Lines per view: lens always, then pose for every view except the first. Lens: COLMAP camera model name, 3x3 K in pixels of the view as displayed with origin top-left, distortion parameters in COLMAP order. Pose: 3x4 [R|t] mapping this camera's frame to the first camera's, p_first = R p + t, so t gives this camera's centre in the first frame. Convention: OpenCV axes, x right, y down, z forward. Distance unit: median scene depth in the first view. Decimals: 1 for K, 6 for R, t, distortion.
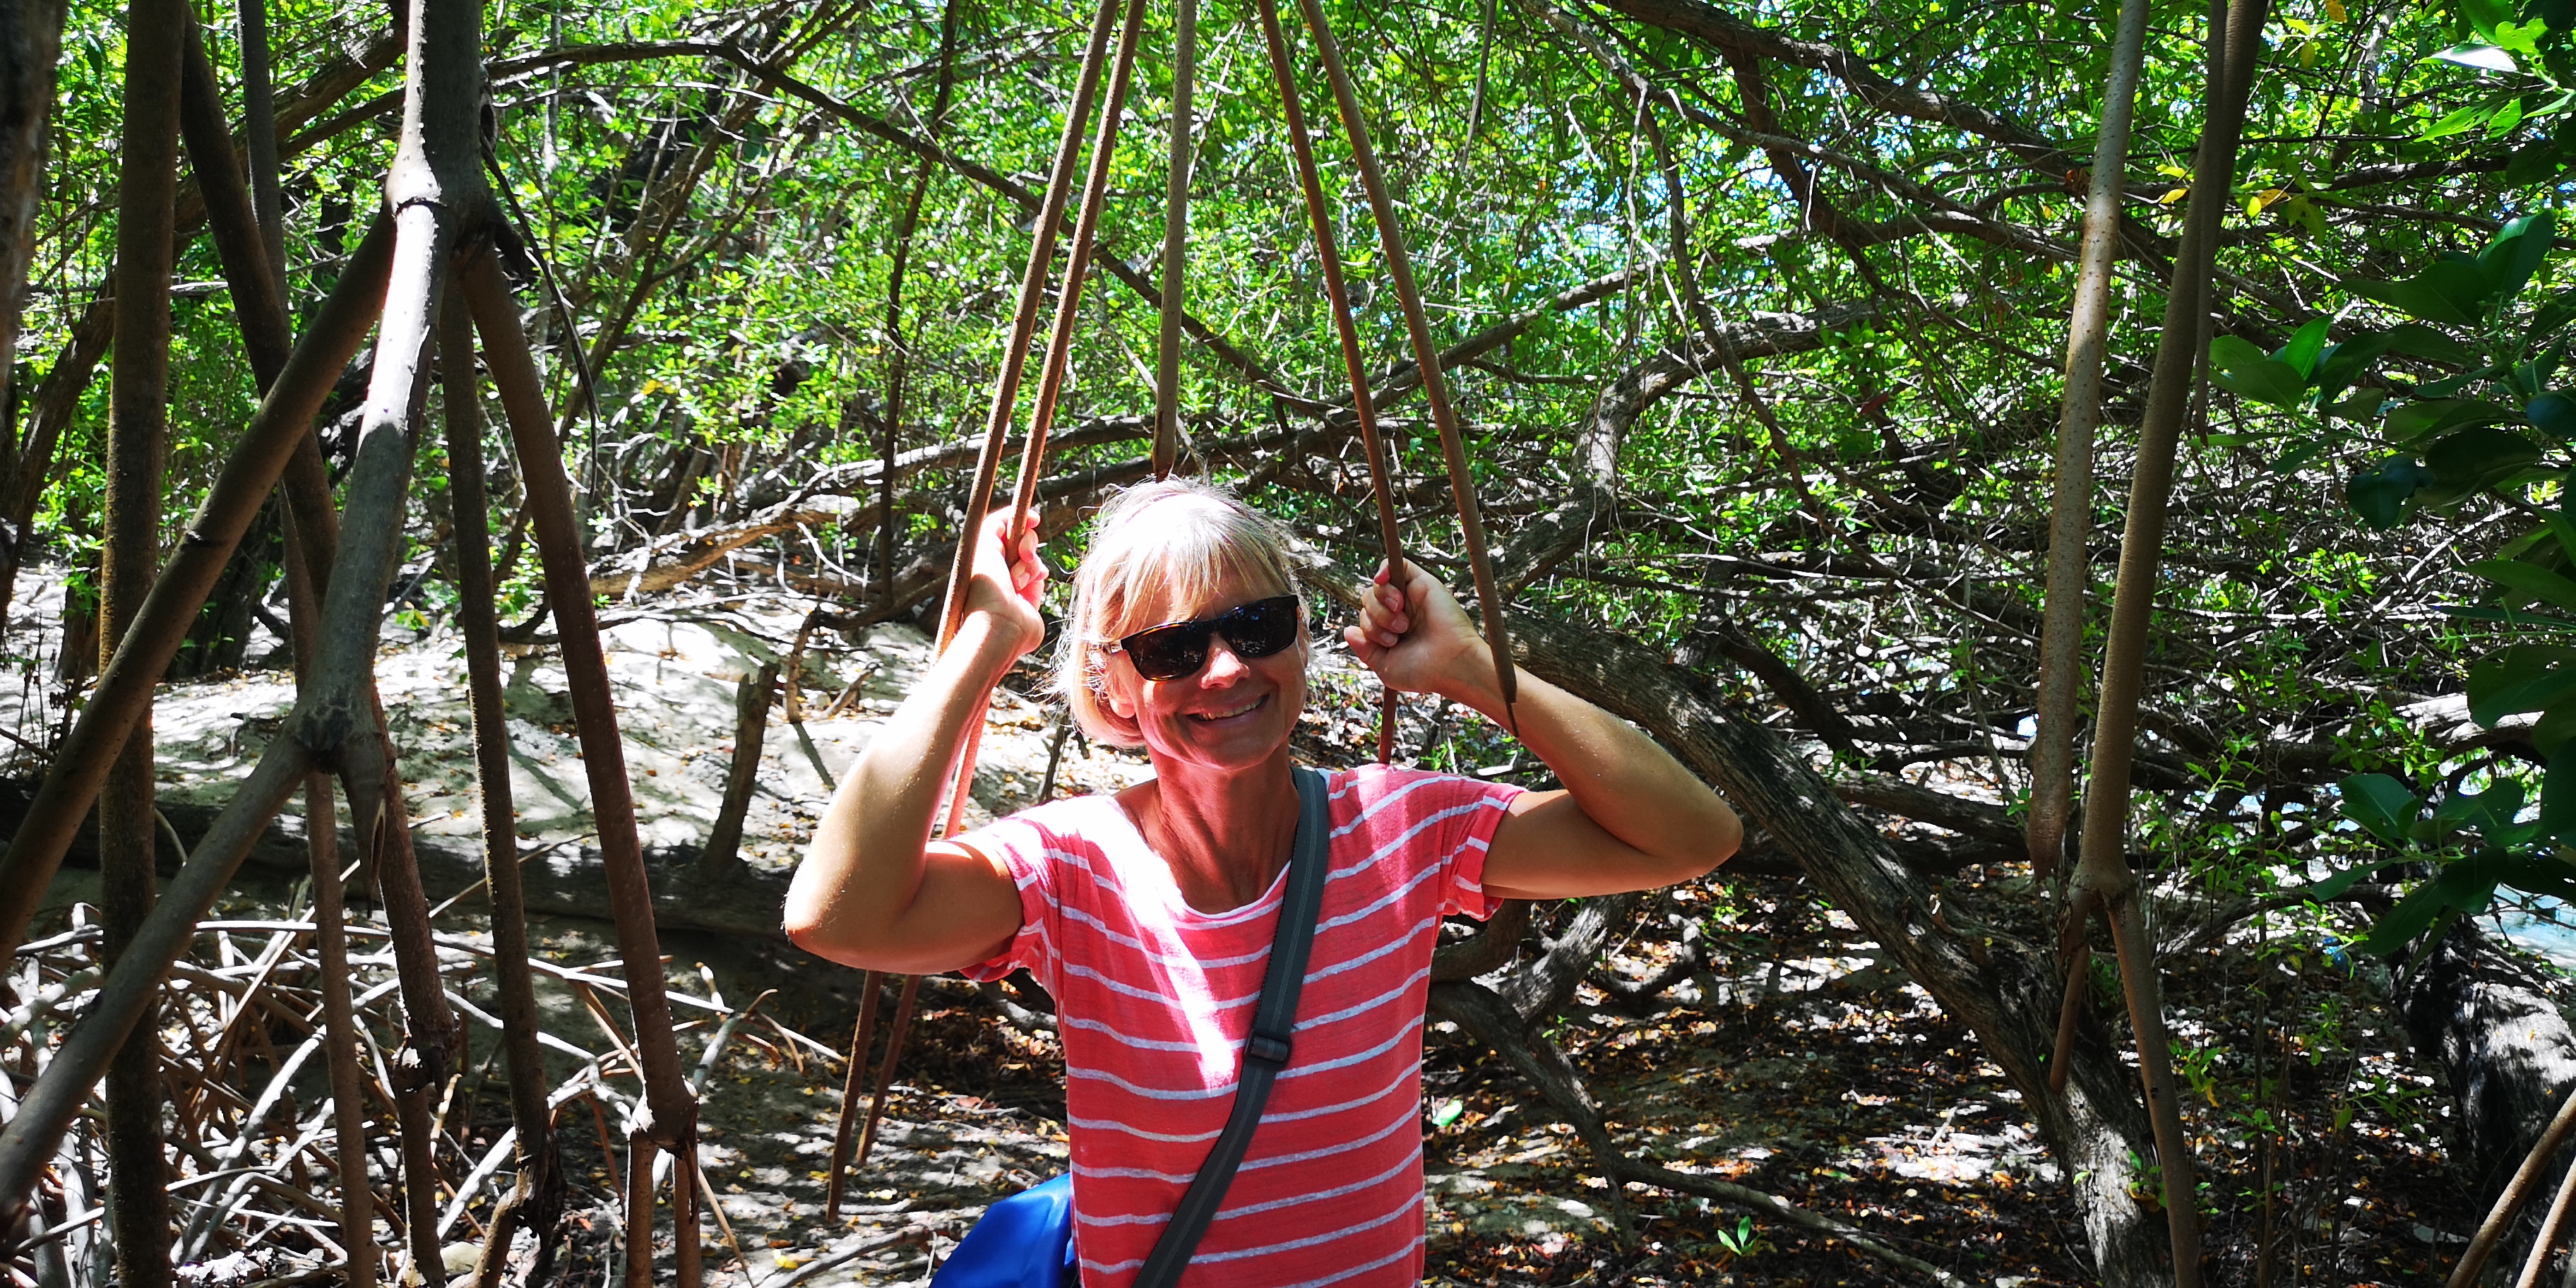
lens RADIAL K [[1922.5, 0, 1284.1], [0, 1922.5, 643.1], [0, 0, 1]] dist [0.031842, -0.053237]
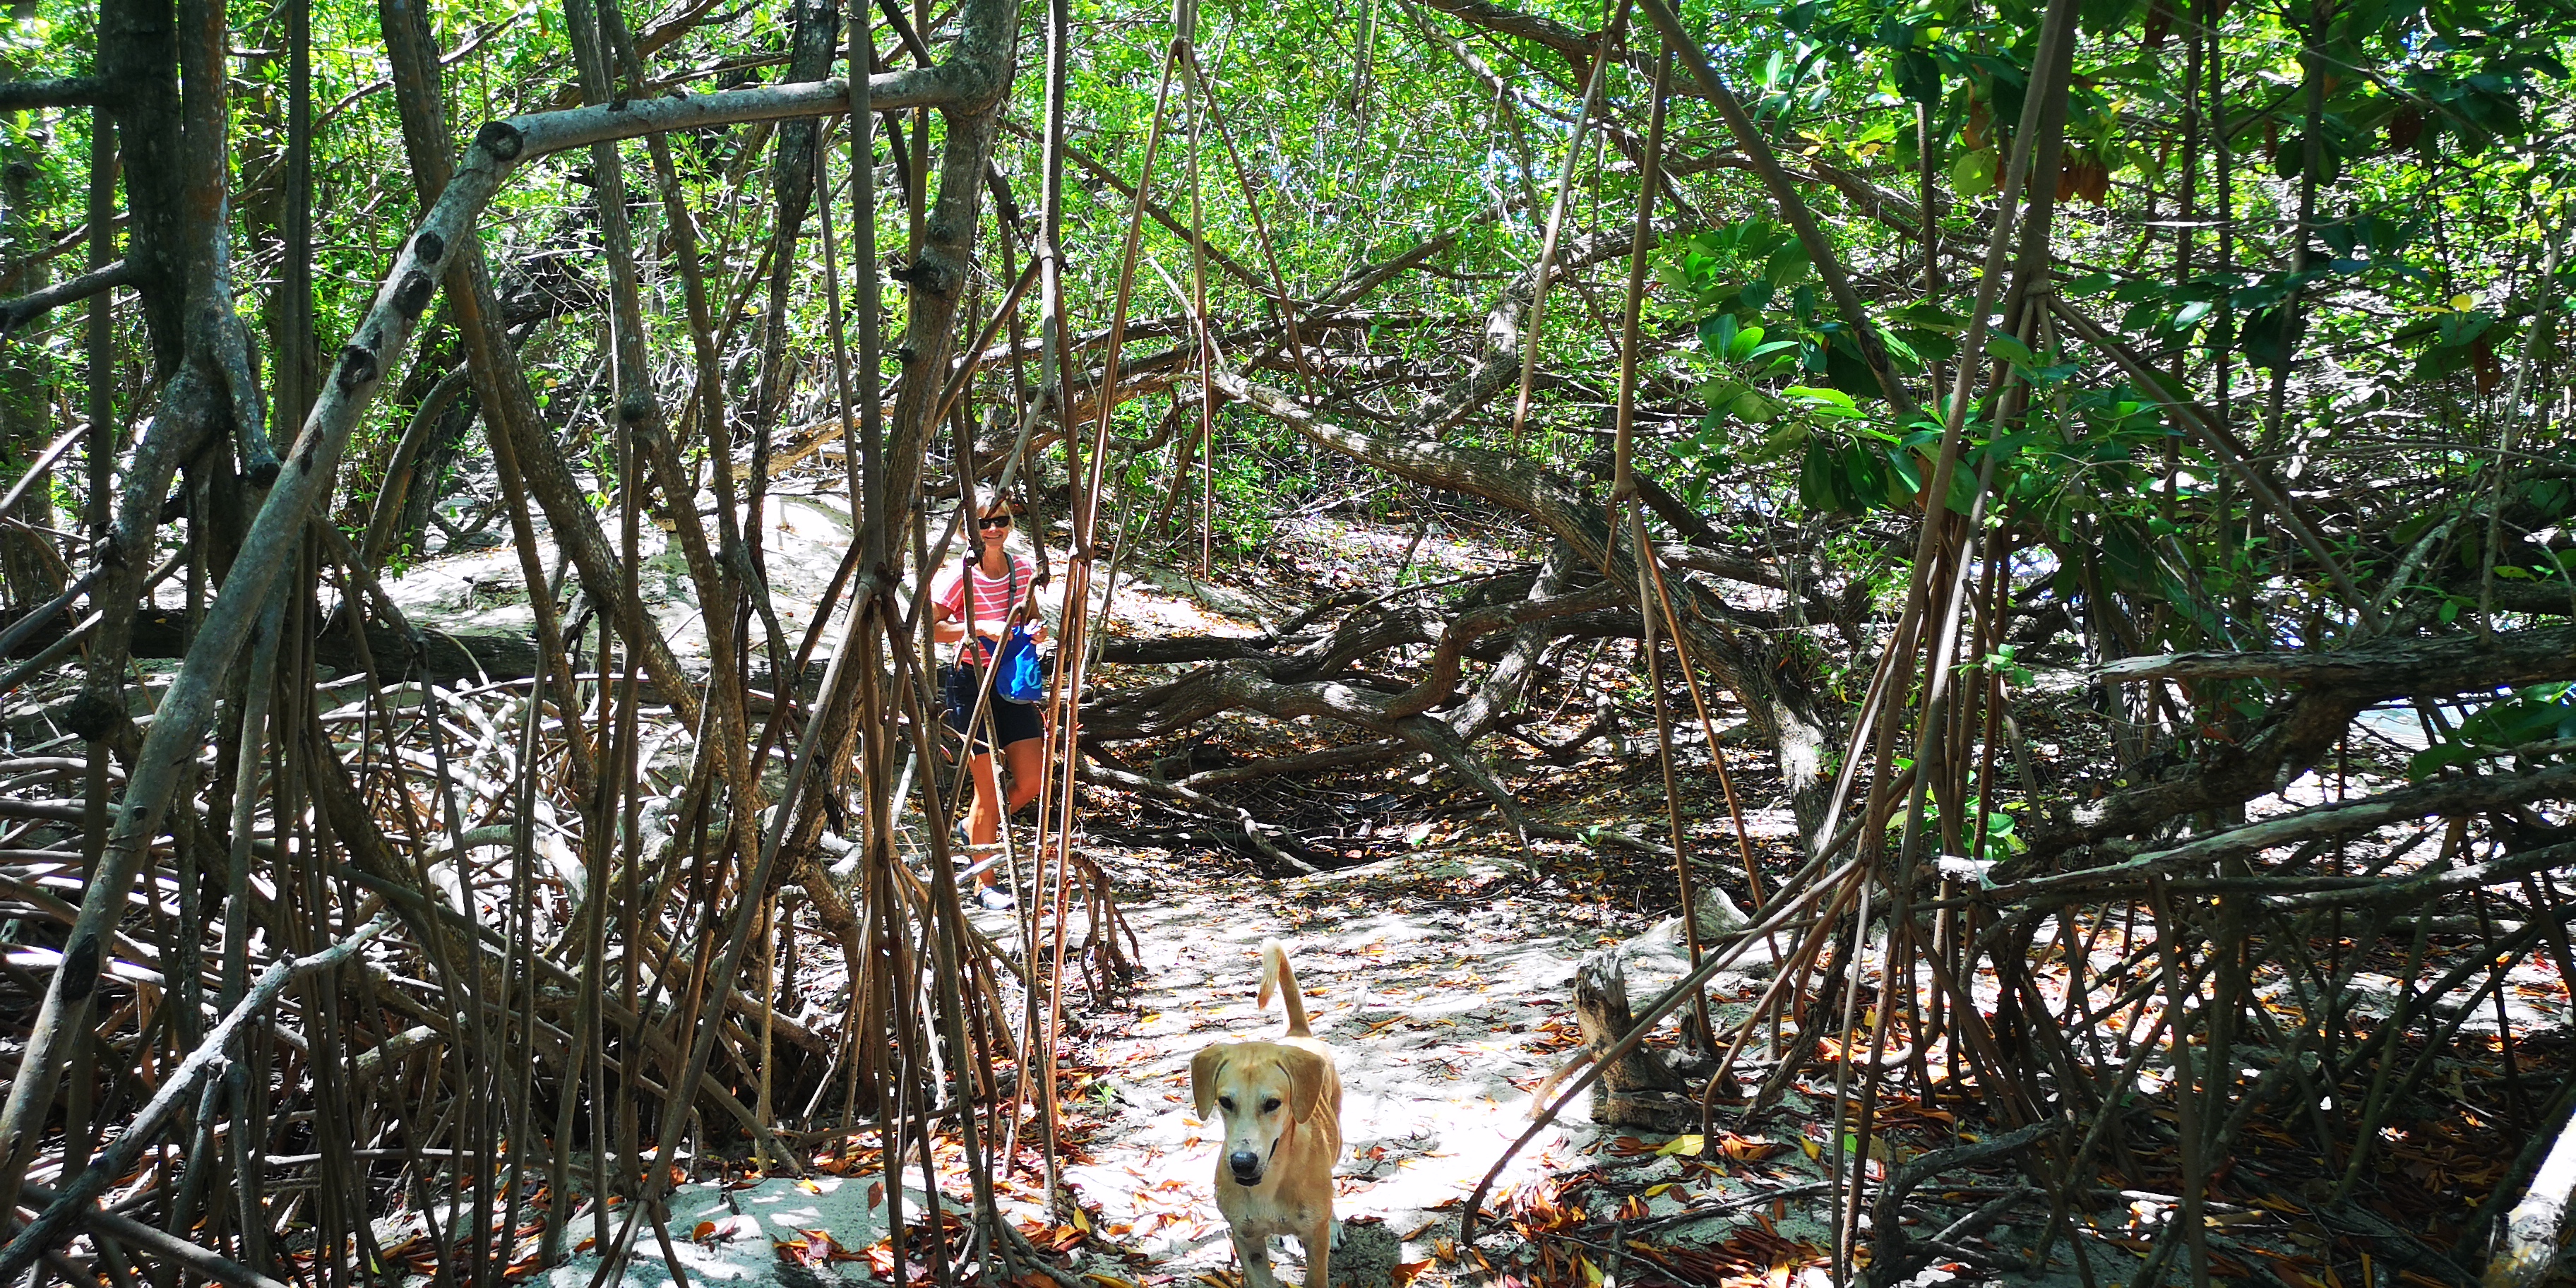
lens RADIAL K [[1922.5, 0, 1294.4], [0, 1922.5, 644.1], [0, 0, 1]] dist [0.031842, -0.053237]
pose [[0.999248, -0.038404, 0.005328, -0.002682], [0.038064, 0.997834, 0.053654, 0.034033], [-0.007377, -0.053411, 0.998545, -0.294055]]
